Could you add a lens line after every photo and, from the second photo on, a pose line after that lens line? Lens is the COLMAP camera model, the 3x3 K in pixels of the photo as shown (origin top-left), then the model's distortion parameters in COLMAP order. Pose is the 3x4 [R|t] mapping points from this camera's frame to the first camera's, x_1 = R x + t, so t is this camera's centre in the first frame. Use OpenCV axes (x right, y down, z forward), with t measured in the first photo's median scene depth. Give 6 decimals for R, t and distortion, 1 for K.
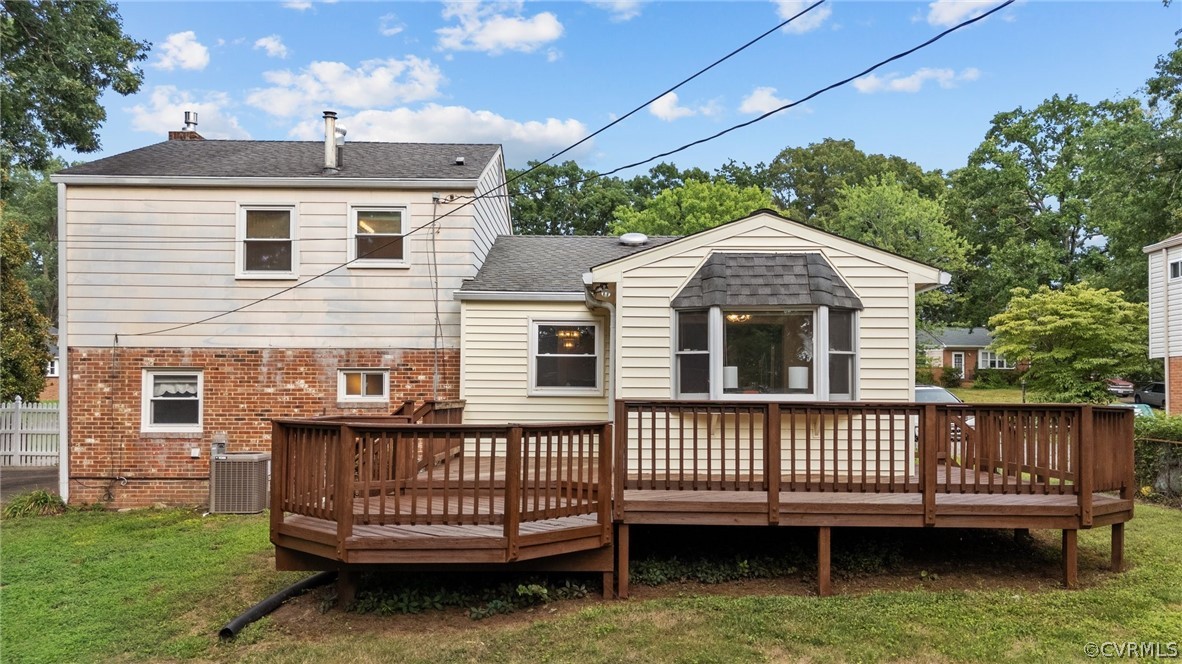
lens RADIAL K [[889.7, 0, 597.9], [0, 889.7, 387.6], [0, 0, 1]] dist [0.021594, -0.004502]
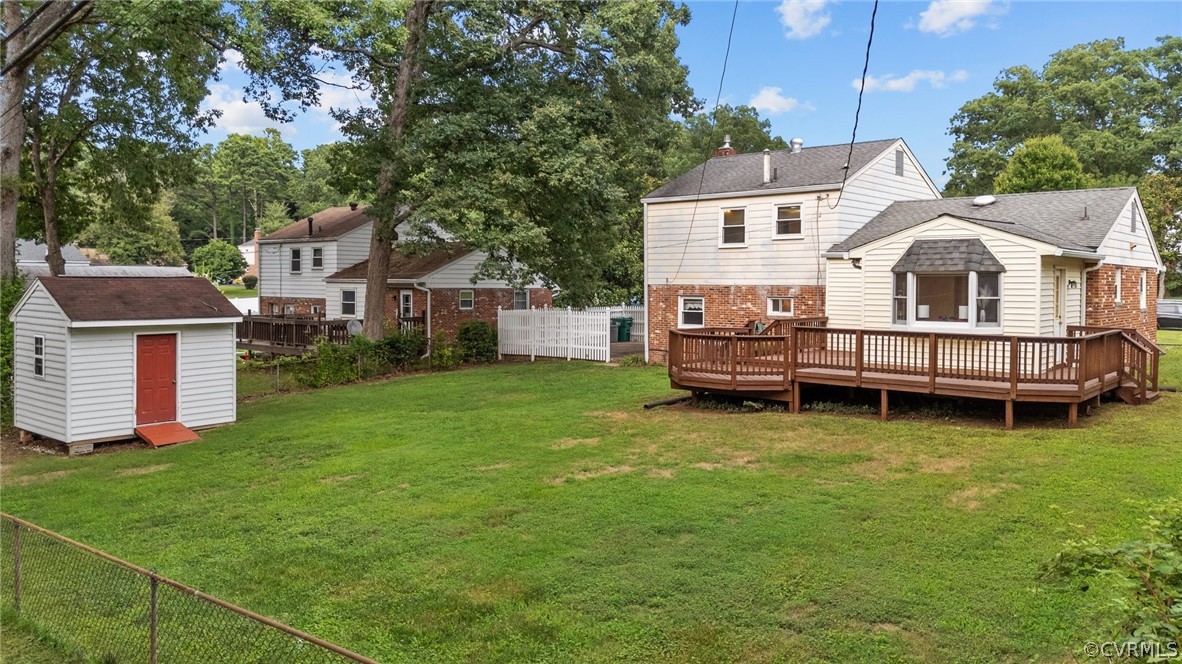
lens RADIAL K [[874.8, 0, 591.3], [0, 874.8, 291.5], [0, 0, 1]] dist [0.045469, -0.088356]
pose [[0.751697, 0.005751, -0.659483, 0.603868], [0.006150, 0.999857, 0.015729, -0.061600], [0.659480, -0.015879, 0.751554, -0.554600]]
